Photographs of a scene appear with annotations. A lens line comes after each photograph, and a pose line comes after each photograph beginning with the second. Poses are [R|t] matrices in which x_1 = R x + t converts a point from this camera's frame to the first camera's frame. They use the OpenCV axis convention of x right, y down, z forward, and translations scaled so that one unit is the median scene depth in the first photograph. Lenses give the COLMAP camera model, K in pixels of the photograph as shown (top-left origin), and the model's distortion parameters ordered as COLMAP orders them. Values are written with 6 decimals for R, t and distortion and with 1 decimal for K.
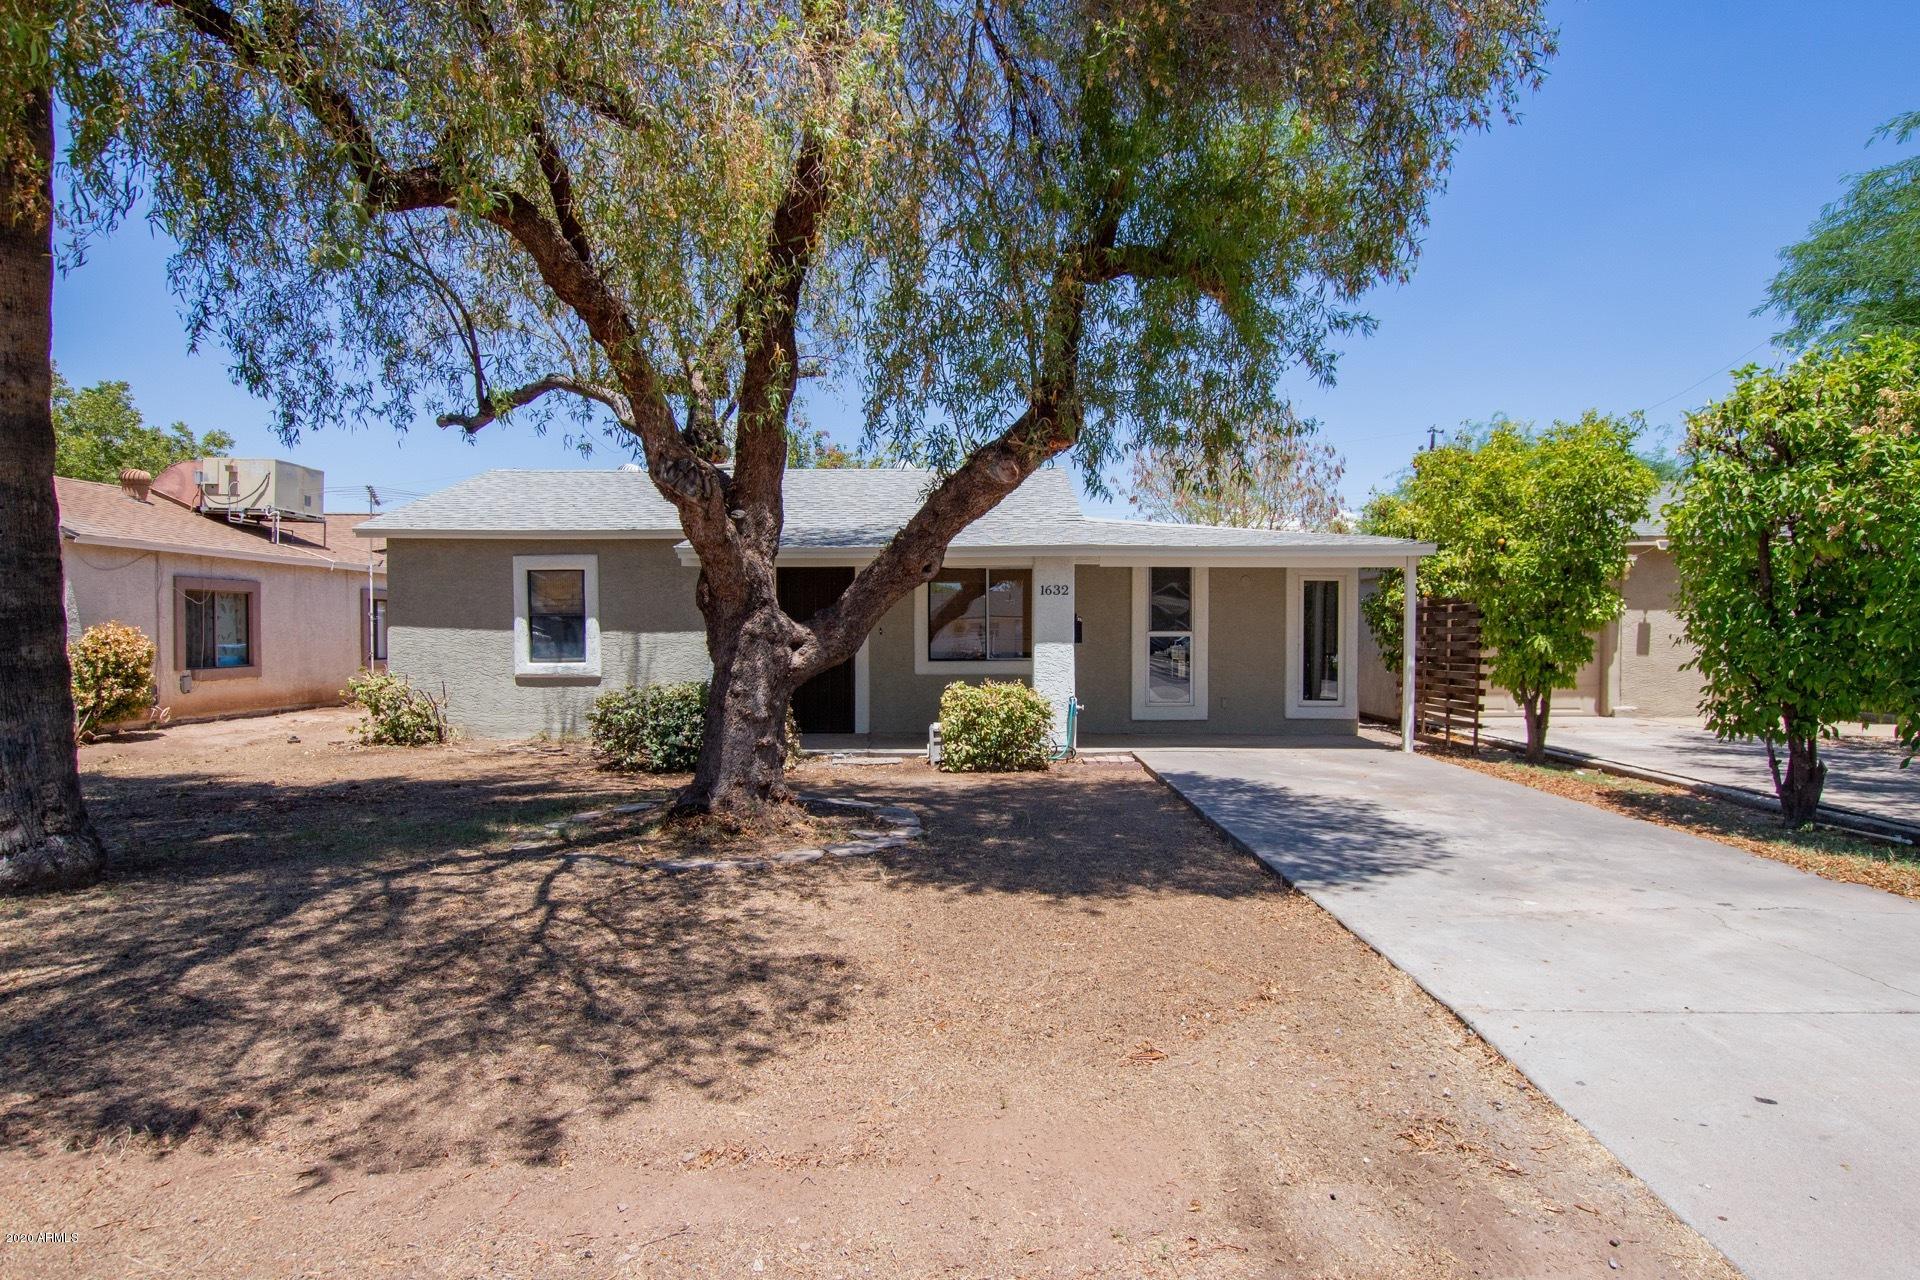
lens RADIAL K [[1108.4, 0, 998.0], [0, 1108.4, 642.5], [0, 0, 1]] dist [-0.021237, 0.000898]
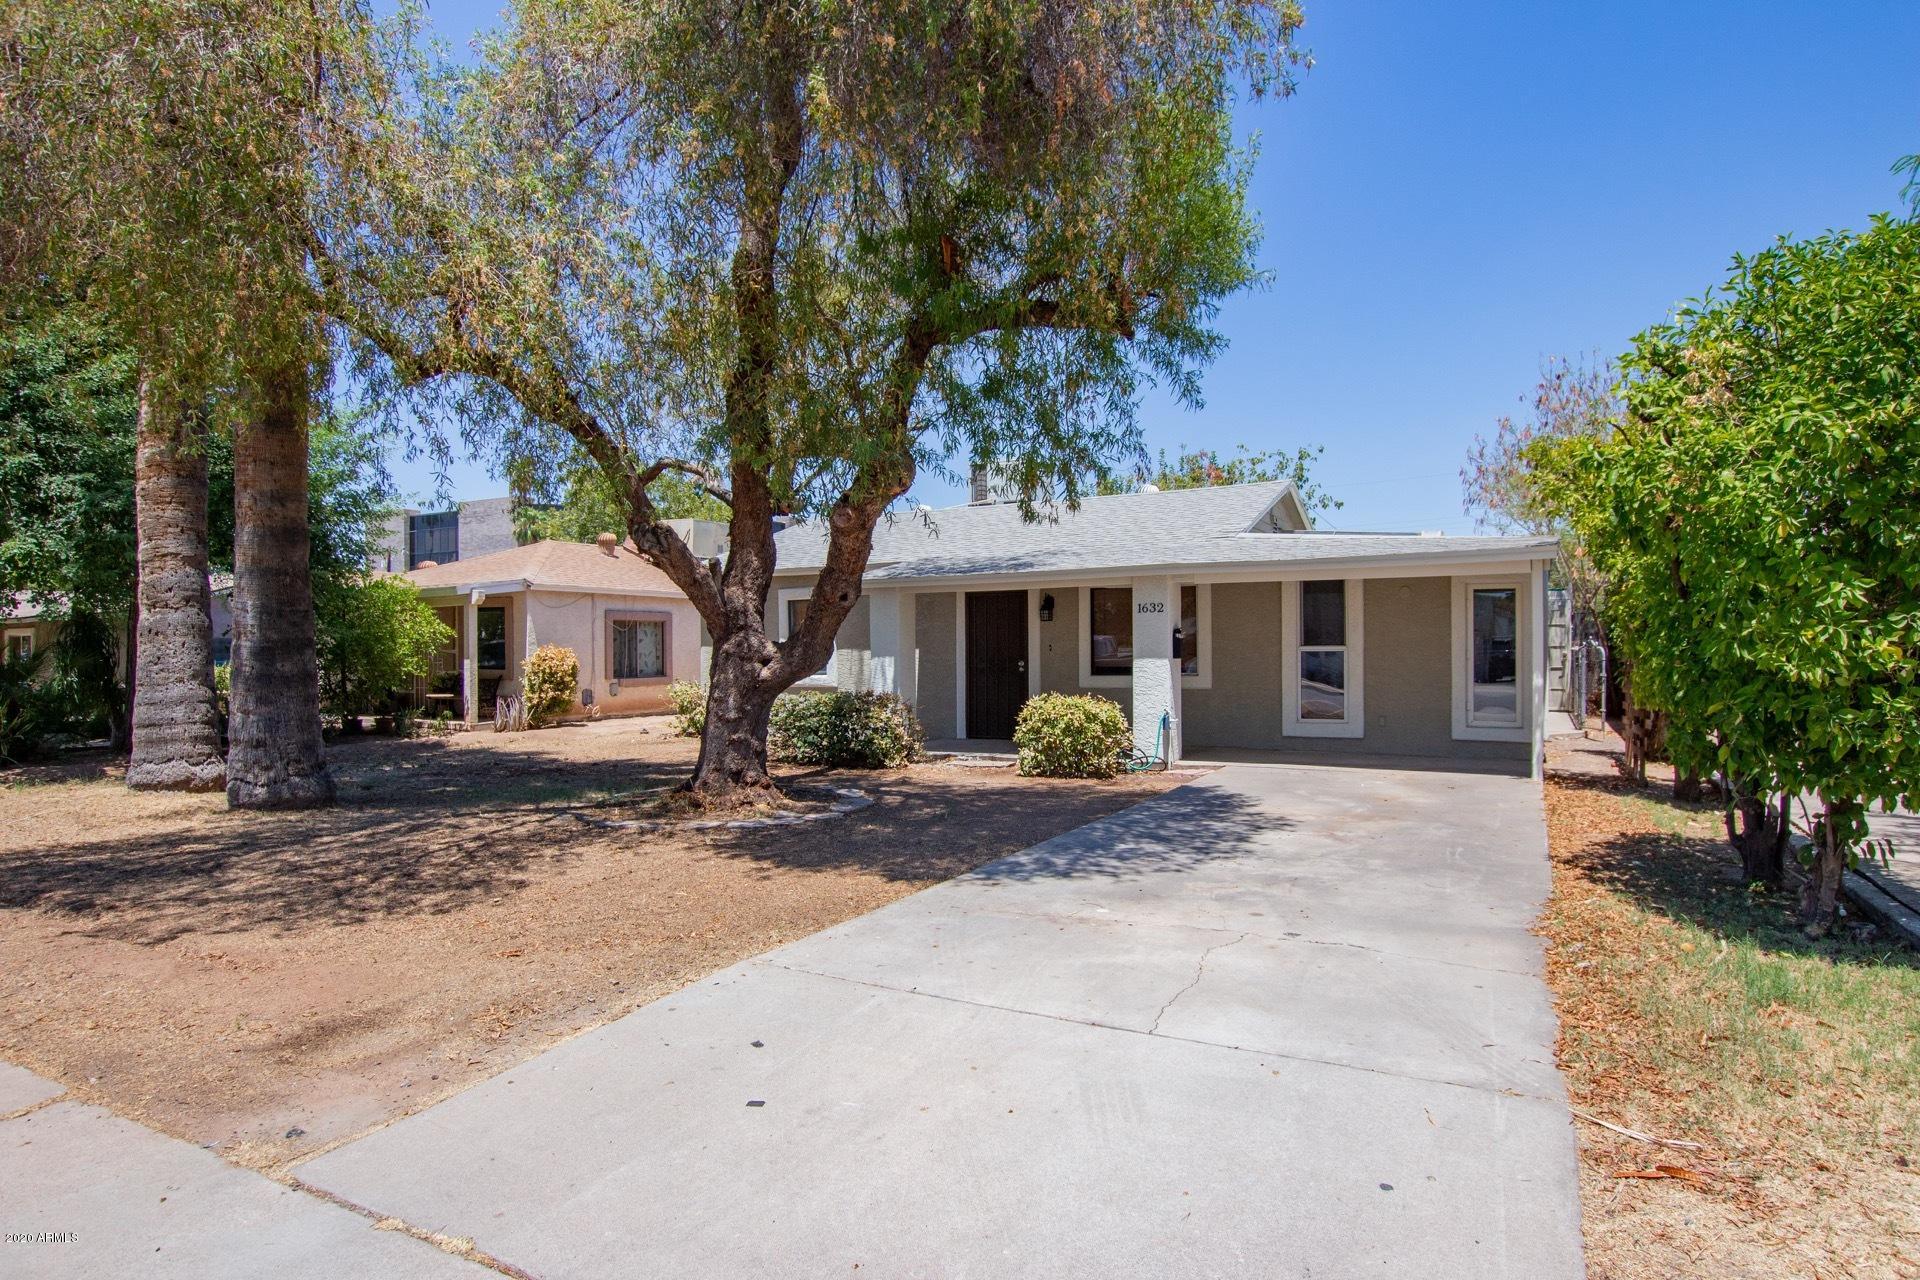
lens RADIAL K [[1108.4, 0, 998.0], [0, 1108.4, 642.5], [0, 0, 1]] dist [-0.021237, 0.000898]
pose [[0.879904, -0.008405, -0.475077, 0.420964], [0.002515, 0.999912, -0.013032, -0.001473], [0.475145, 0.010272, 0.879848, 0.015169]]
